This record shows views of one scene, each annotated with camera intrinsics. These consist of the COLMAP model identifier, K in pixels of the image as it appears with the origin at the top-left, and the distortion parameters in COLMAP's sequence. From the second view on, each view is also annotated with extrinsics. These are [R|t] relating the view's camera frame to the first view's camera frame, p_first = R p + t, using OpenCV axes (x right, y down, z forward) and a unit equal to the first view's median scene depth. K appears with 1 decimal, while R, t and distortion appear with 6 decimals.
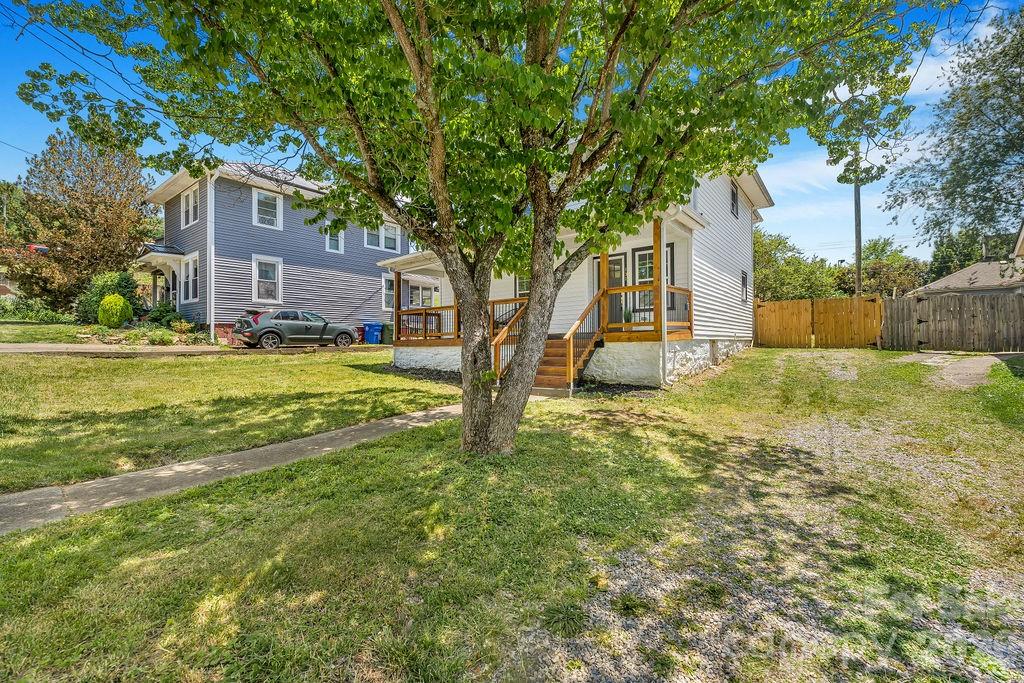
lens RADIAL K [[415.4, 0, 512.0], [0, 415.4, 341.5], [0, 0, 1]] dist [-0.000138, -0.000065]
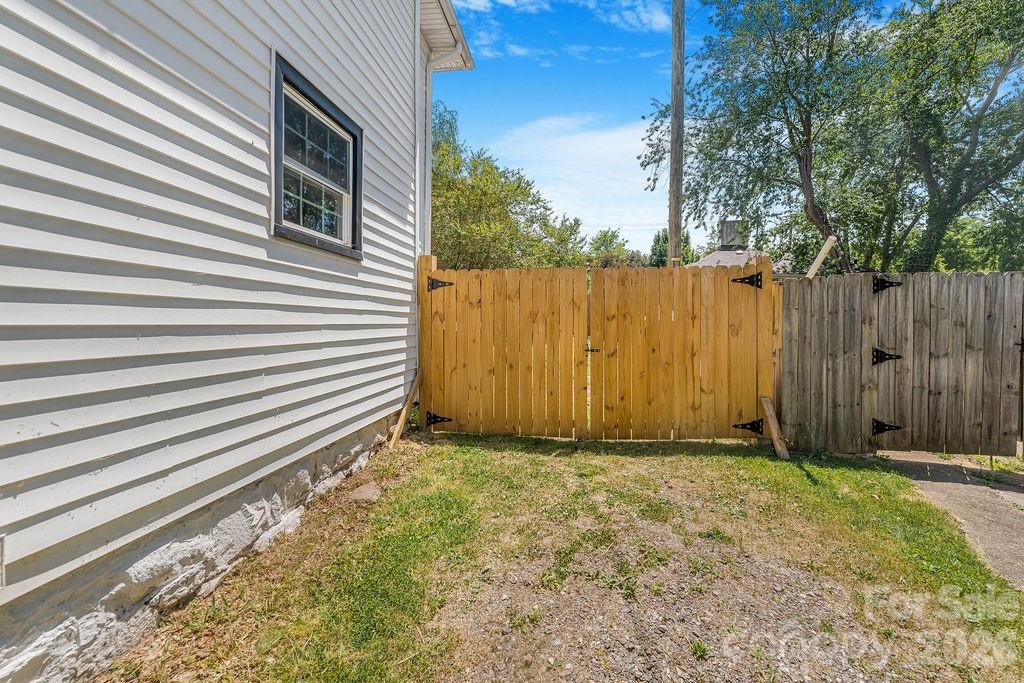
lens RADIAL K [[418.2, 0, 512.7], [0, 418.2, 330.4], [0, 0, 1]] dist [0.000141, -0.000167]
pose [[0.859297, -0.002505, 0.511471, 0.553673], [-0.006873, 0.999841, 0.016444, -0.065156], [-0.511431, -0.017645, 0.859143, 0.811751]]
